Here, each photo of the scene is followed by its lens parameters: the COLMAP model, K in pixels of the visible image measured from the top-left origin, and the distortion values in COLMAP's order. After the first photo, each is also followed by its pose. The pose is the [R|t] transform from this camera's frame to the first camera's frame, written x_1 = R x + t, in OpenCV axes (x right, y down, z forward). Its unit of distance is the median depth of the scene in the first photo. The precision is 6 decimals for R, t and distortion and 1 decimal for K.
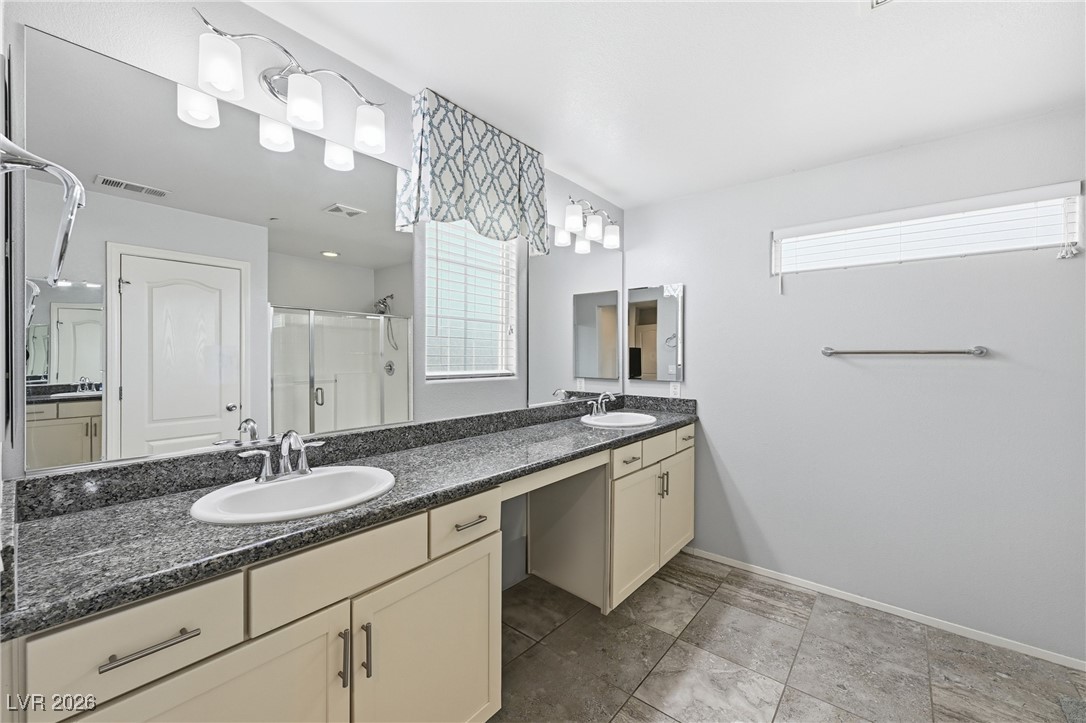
lens RADIAL K [[431.0, 0, 543.3], [0, 431.0, 358.1], [0, 0, 1]] dist [-0.001354, 0.000051]
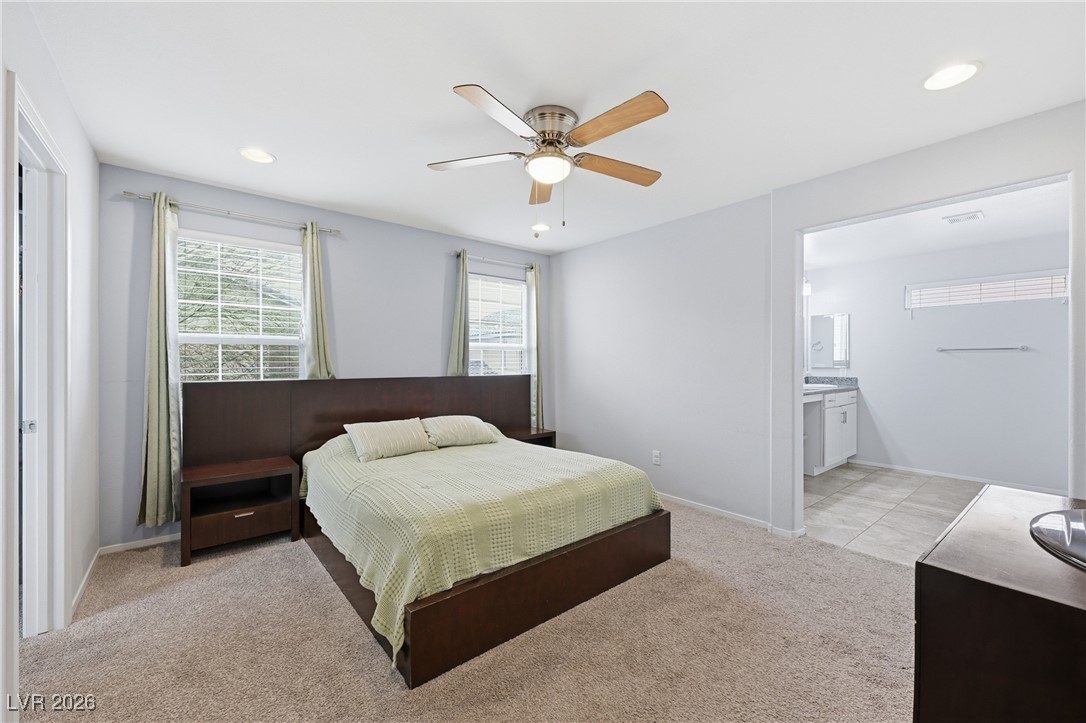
lens RADIAL K [[431.0, 0, 542.3], [0, 431.0, 364.0], [0, 0, 1]] dist [-0.001354, 0.000051]
pose [[0.979700, -0.003439, -0.200440, -0.660431], [0.003299, 0.999994, -0.001032, 0.043702], [0.200443, 0.000350, 0.979705, -1.181970]]
